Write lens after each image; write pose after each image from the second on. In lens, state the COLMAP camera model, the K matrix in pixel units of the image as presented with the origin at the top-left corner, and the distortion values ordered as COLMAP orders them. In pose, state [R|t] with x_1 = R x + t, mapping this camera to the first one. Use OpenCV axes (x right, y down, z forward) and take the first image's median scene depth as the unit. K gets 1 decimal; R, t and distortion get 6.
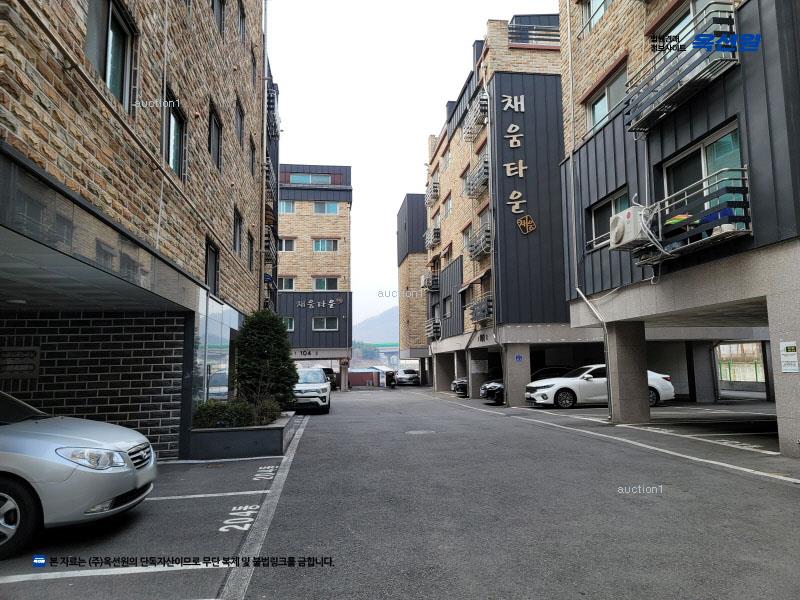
lens RADIAL K [[588.2, 0, 400.0], [0, 588.2, 300.0], [0, 0, 1]] dist [0.101107, -0.115184]
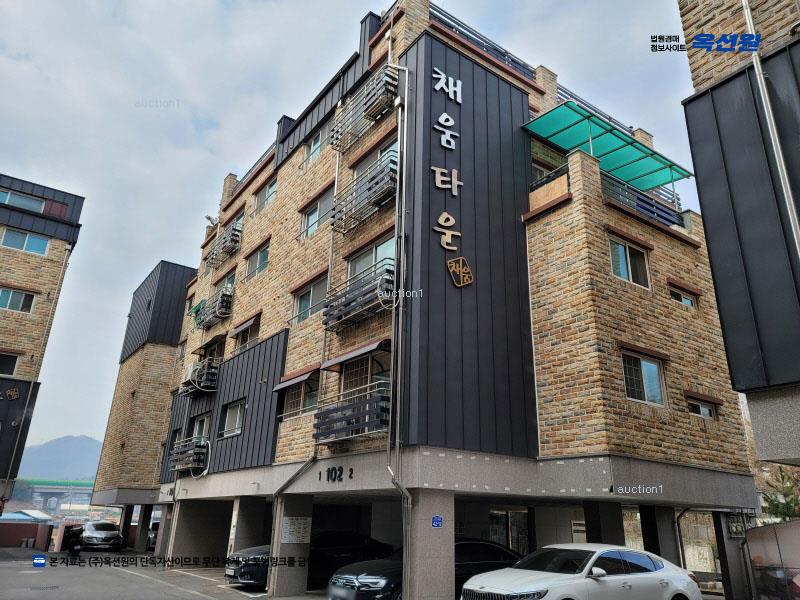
lens RADIAL K [[588.2, 0, 400.0], [0, 588.2, 300.0], [0, 0, 1]] dist [0.101107, -0.115184]
pose [[0.878670, 0.206191, 0.430610, -0.060796], [-0.098371, 0.960769, -0.259320, 0.041152], [-0.467186, 0.185497, 0.864482, 0.431465]]
